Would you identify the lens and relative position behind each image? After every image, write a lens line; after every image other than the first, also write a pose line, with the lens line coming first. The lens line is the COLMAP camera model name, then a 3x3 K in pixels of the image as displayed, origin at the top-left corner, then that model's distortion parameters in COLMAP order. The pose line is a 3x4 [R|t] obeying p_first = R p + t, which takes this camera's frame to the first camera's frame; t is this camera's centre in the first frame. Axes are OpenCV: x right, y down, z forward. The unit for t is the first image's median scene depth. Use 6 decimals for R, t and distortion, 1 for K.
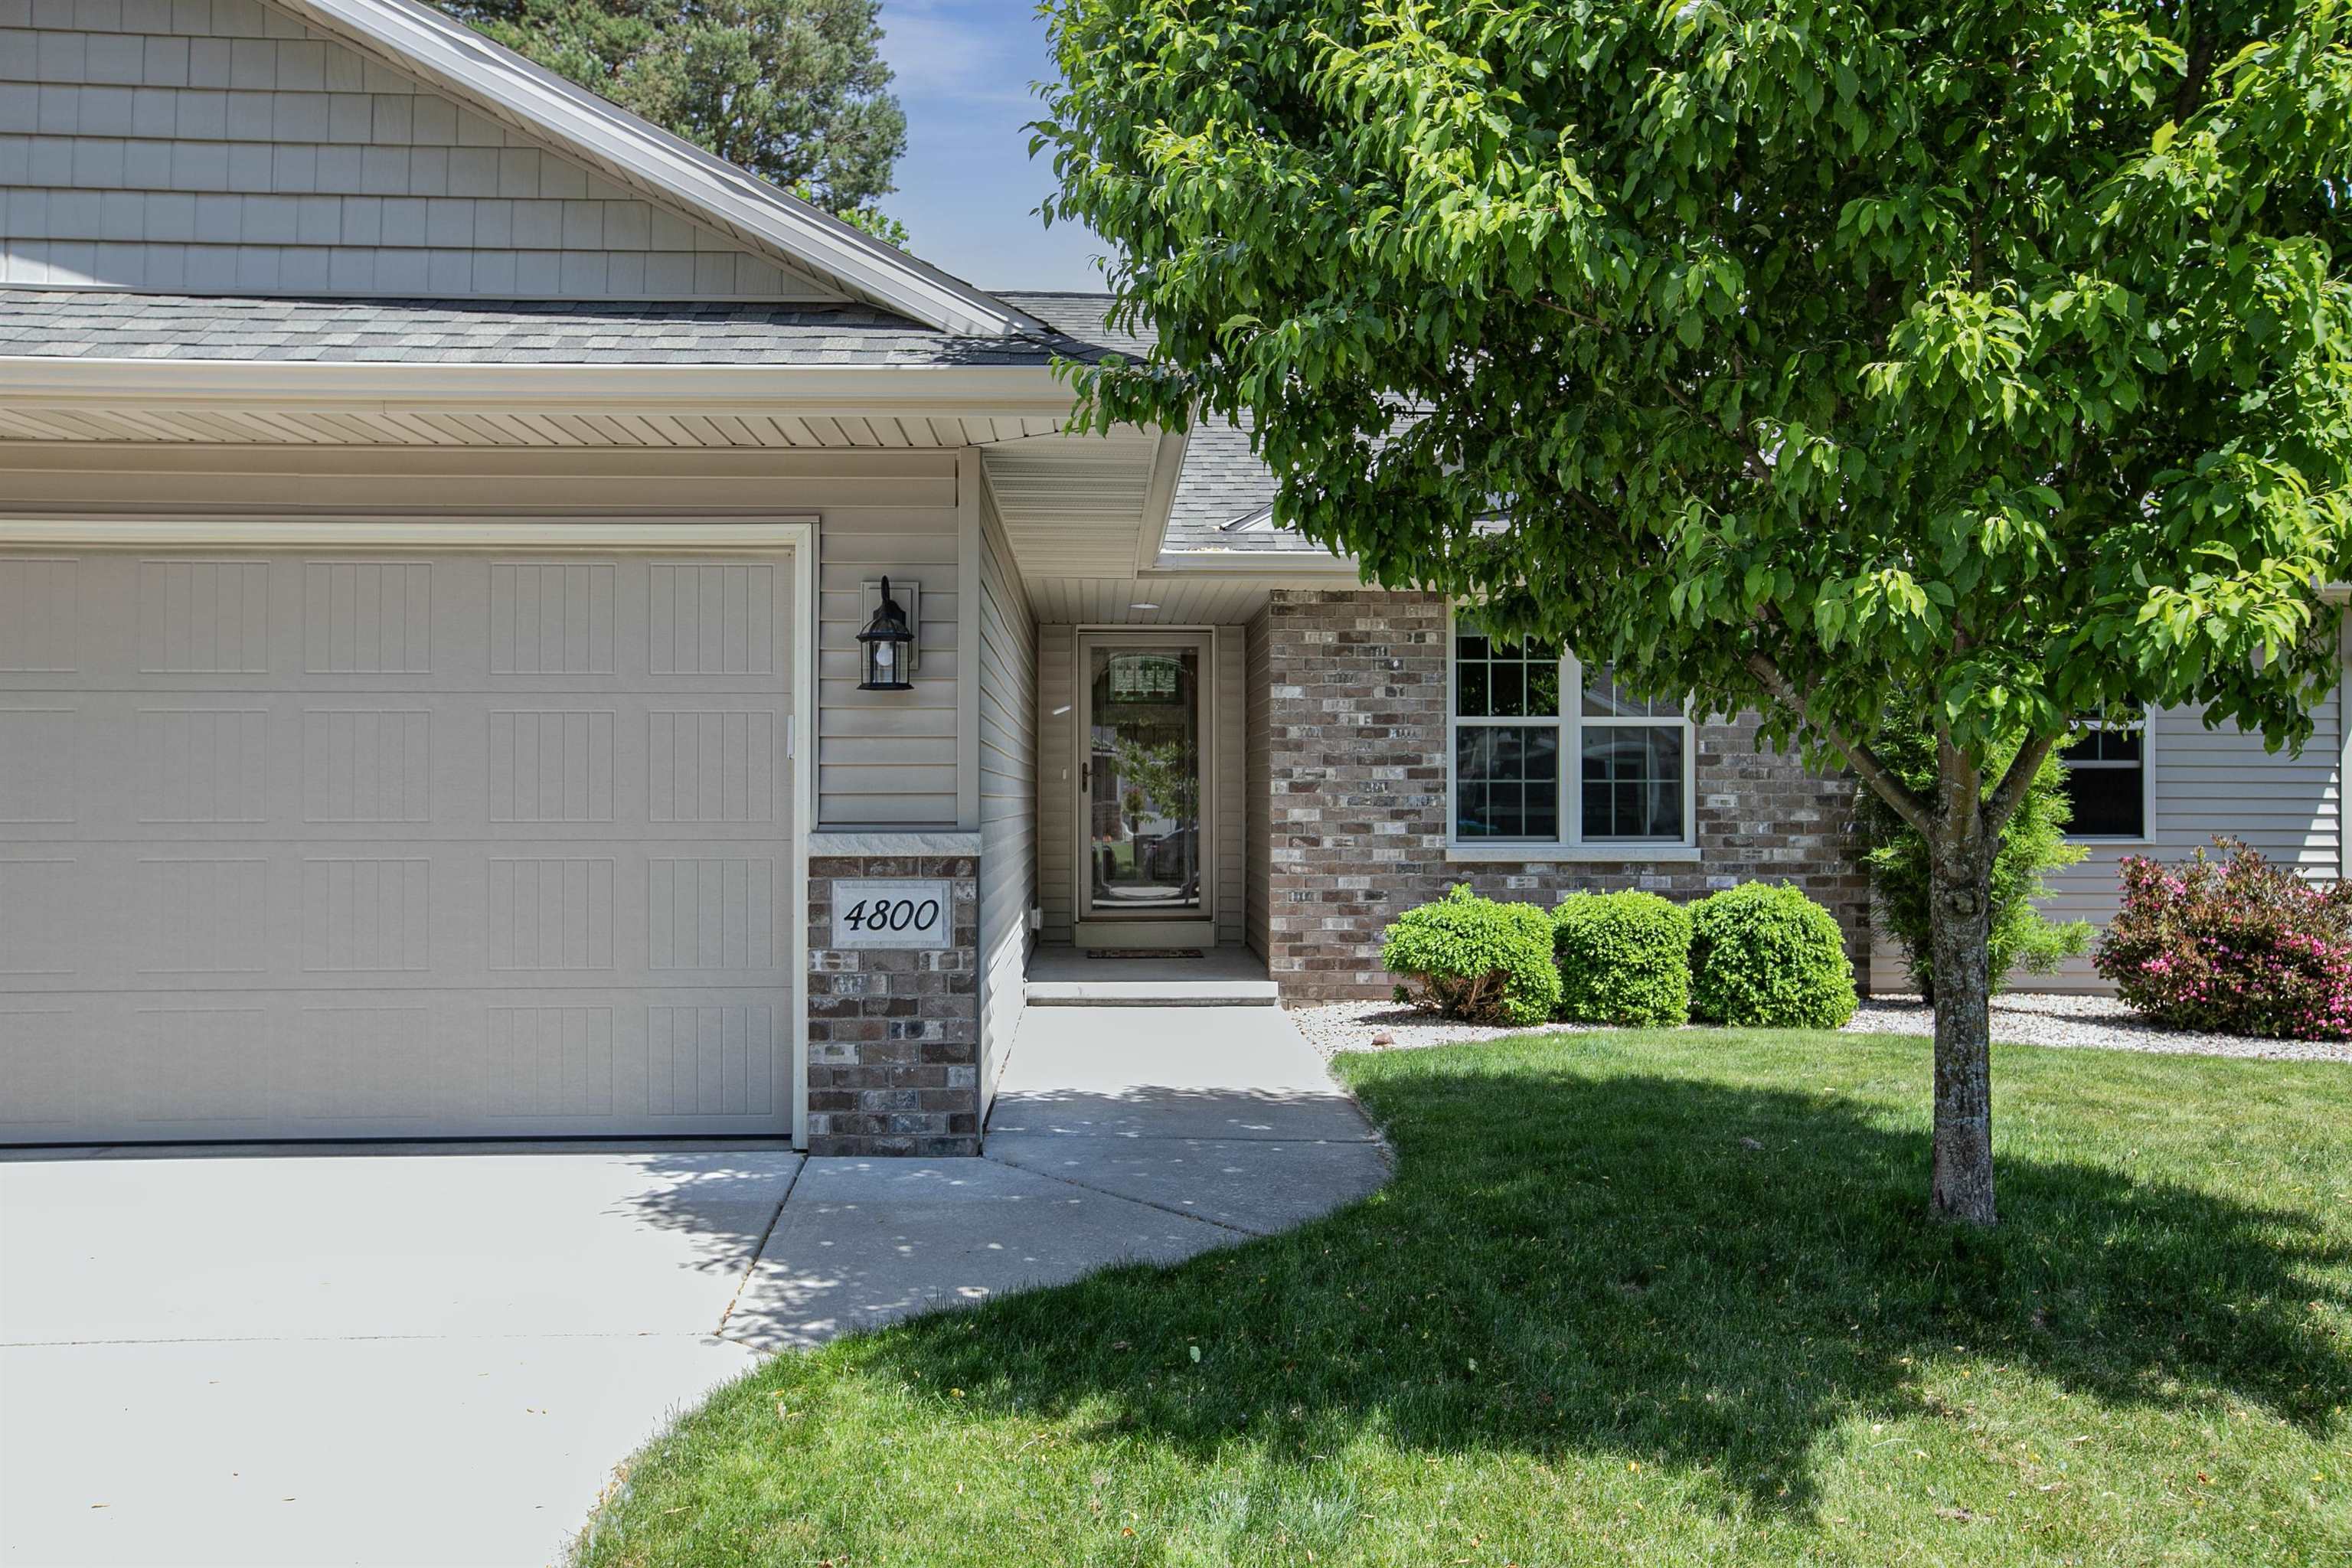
lens RADIAL K [[1980.4, 0, 1172.7], [0, 1980.4, 782.9], [0, 0, 1]] dist [0.004337, 0.002827]
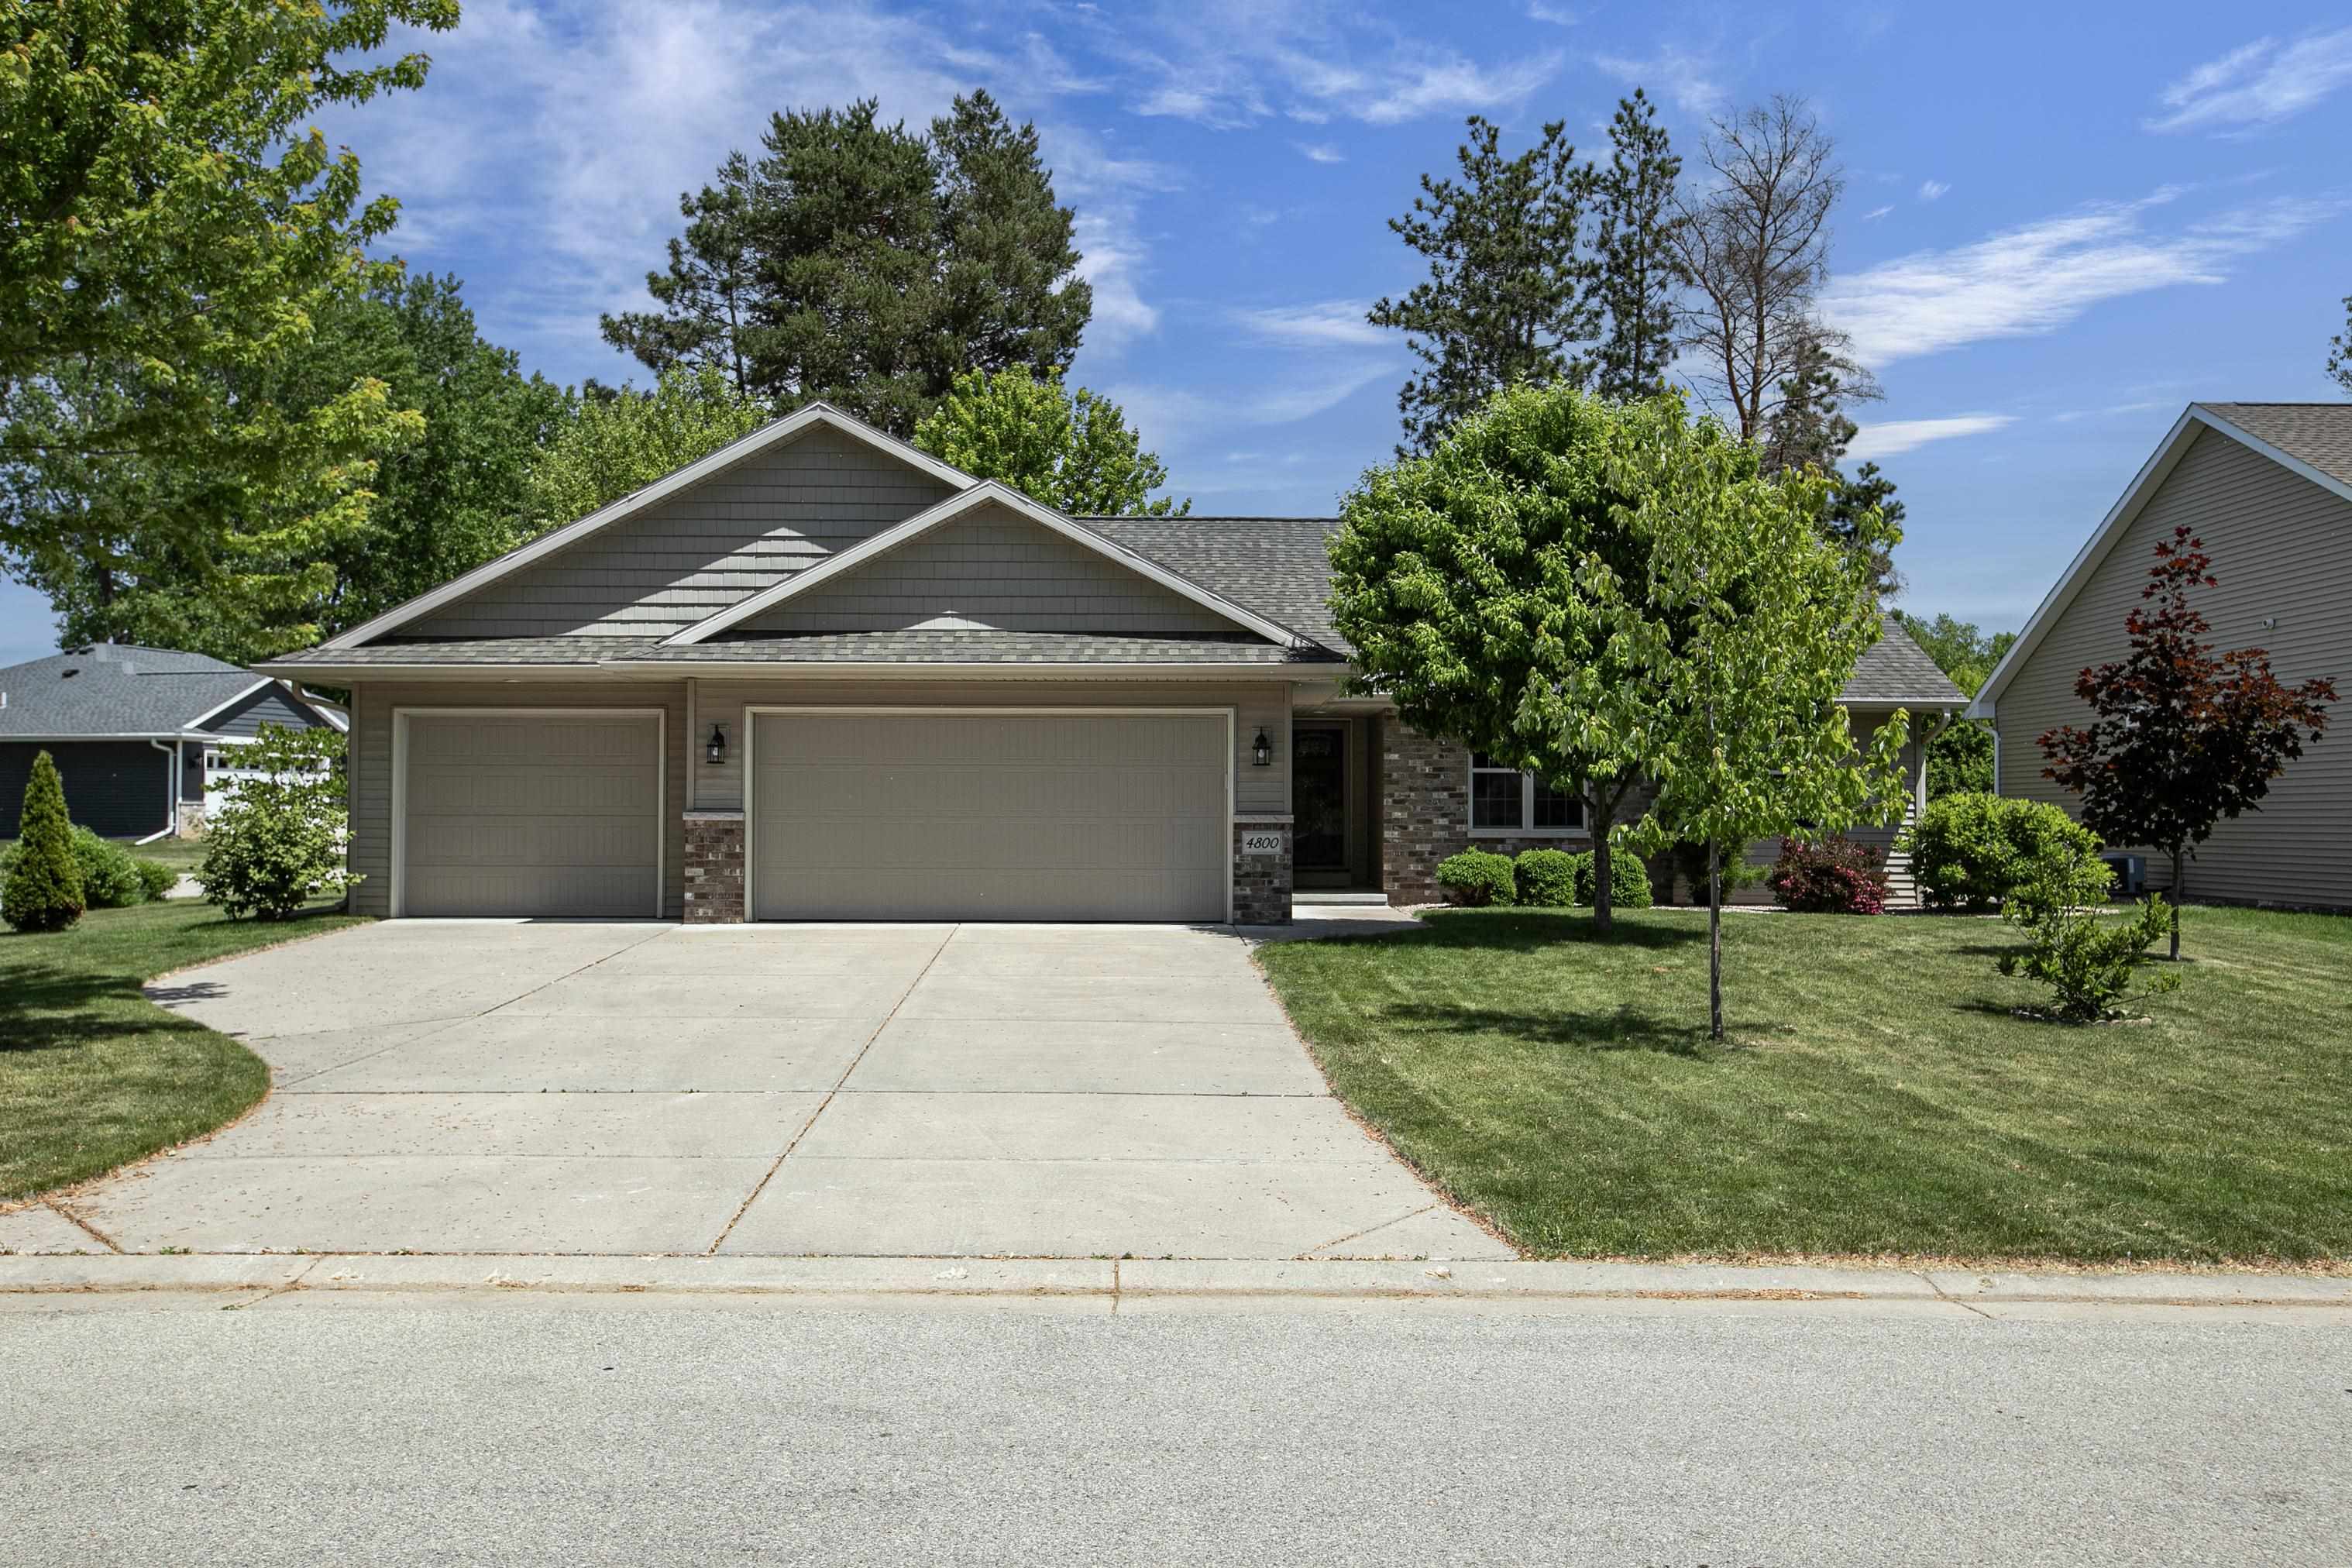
lens RADIAL K [[1980.4, 0, 1180.2], [0, 1980.4, 783.6], [0, 0, 1]] dist [0.004337, 0.002827]
pose [[0.999395, 0.002987, -0.034661, -0.103256], [-0.003385, 0.999929, -0.011425, 0.008491], [0.034624, 0.011535, 0.999334, -1.221844]]
